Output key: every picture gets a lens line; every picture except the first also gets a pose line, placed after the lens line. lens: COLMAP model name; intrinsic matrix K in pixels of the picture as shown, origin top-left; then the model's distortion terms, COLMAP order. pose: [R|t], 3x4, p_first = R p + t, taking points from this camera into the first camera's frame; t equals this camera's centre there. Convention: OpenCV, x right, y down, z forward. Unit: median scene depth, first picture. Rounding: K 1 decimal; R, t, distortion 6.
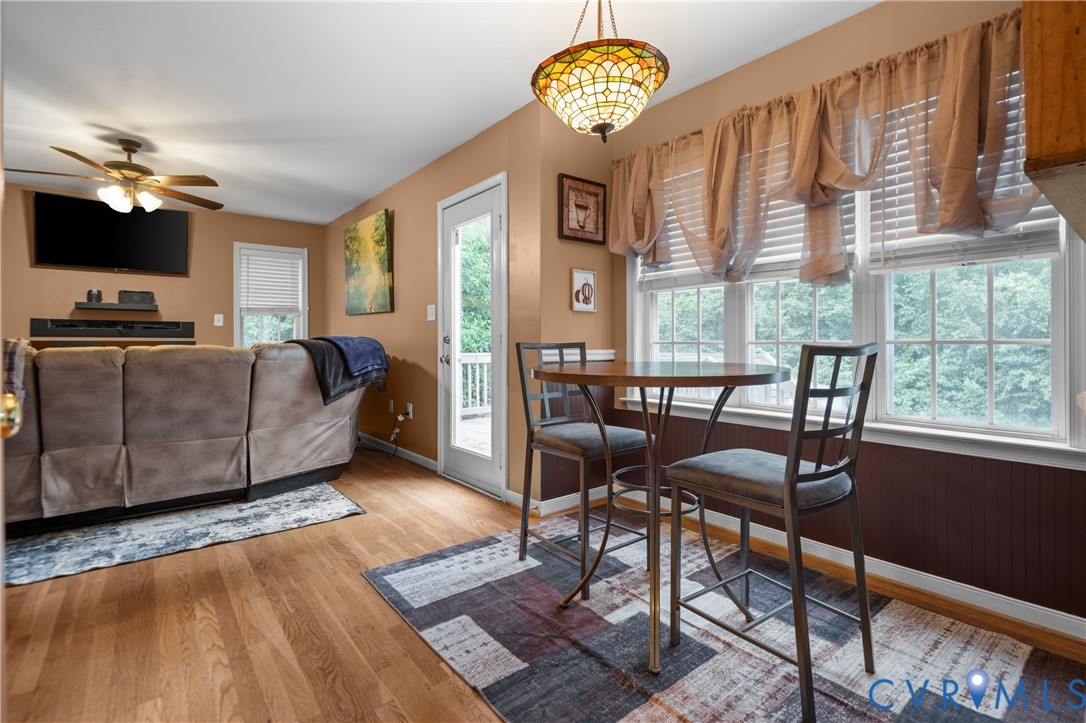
lens RADIAL K [[505.7, 0, 559.8], [0, 505.7, 344.4], [0, 0, 1]] dist [0.004114, -0.007436]
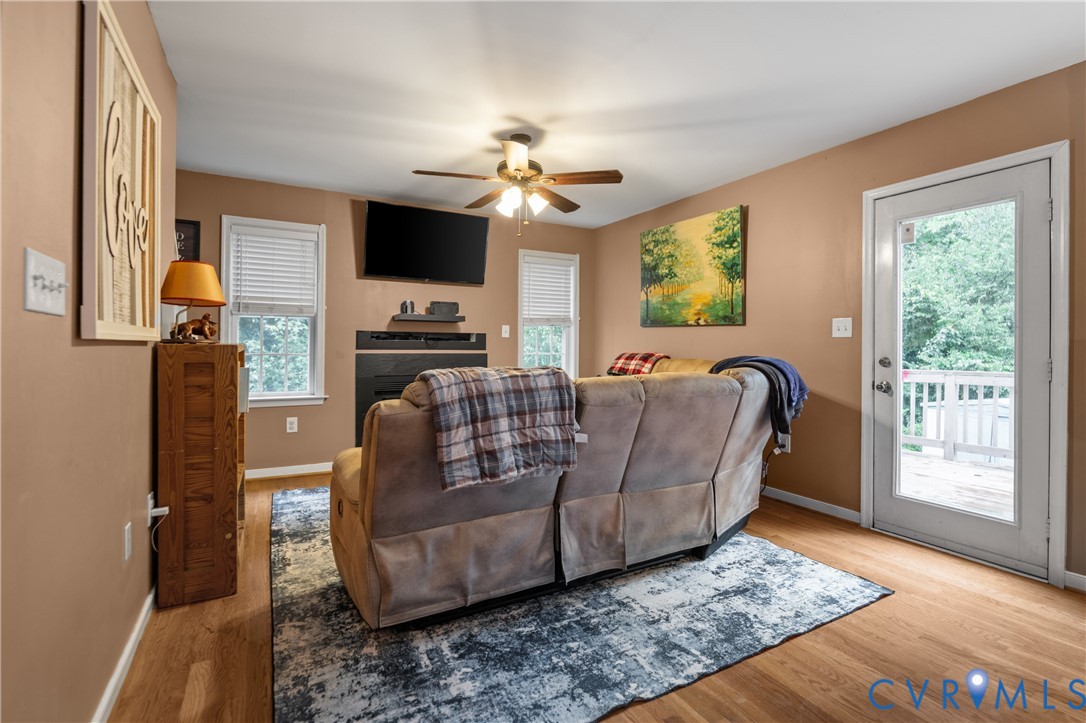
lens RADIAL K [[505.7, 0, 559.8], [0, 505.7, 344.4], [0, 0, 1]] dist [0.004114, -0.007436]
pose [[0.984878, 0.006665, -0.173119, -0.754296], [-0.007705, 0.999956, -0.005331, -0.036024], [0.173076, 0.006585, 0.984886, 0.155343]]
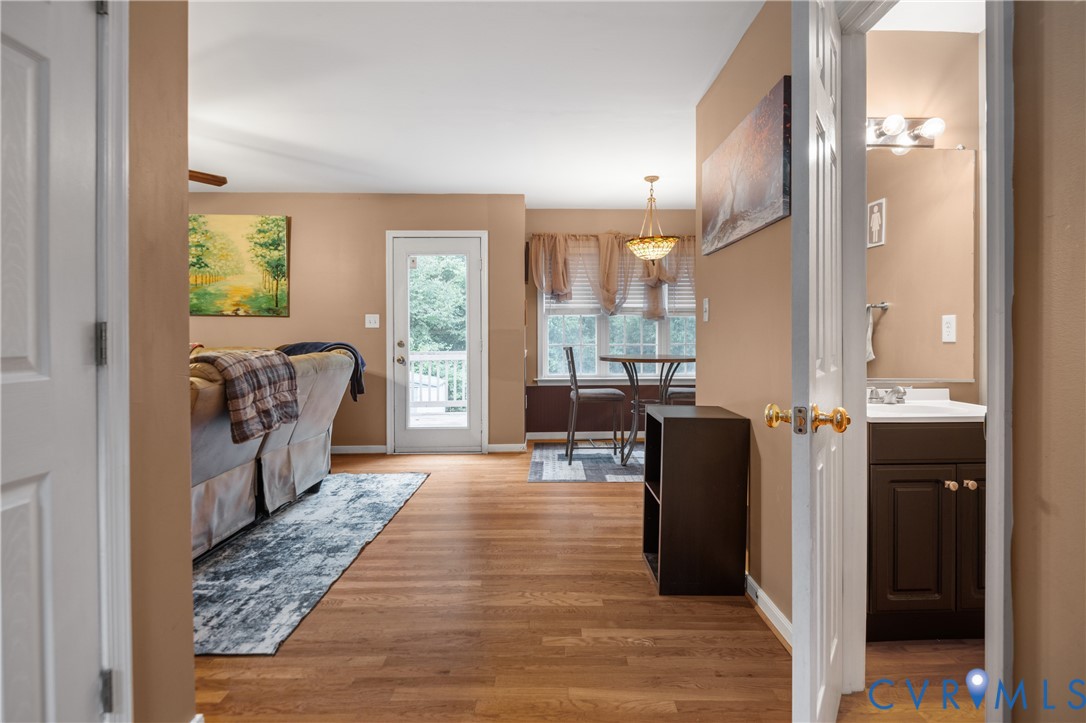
lens RADIAL K [[540.8, 0, 559.3], [0, 540.8, 337.7], [0, 0, 1]] dist [-0.002255, -0.000635]
pose [[0.624691, -0.001779, 0.780870, -1.295597], [0.003999, 0.999992, -0.000921, -0.027602], [-0.780862, 0.003698, 0.624692, -0.169221]]
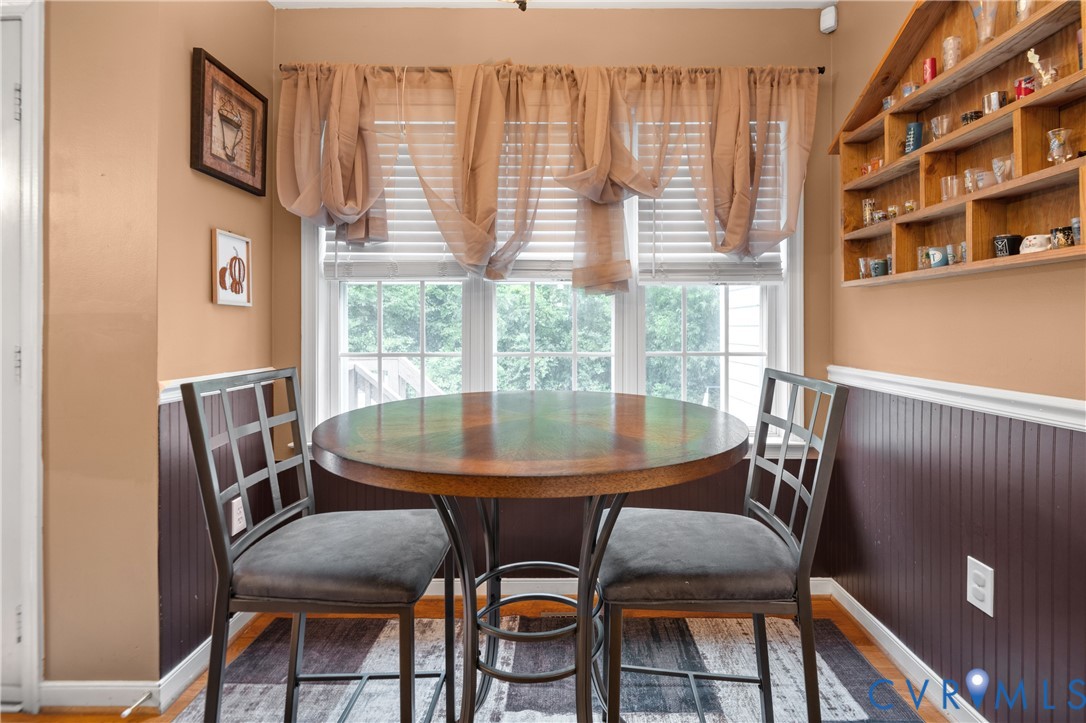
lens RADIAL K [[507.1, 0, 562.1], [0, 507.1, 334.4], [0, 0, 1]] dist [-0.002240, -0.000678]
pose [[0.632138, -0.007338, 0.774821, -0.172821], [0.003626, 0.999972, 0.006511, -0.036528], [-0.774847, -0.001307, 0.632147, 0.364170]]
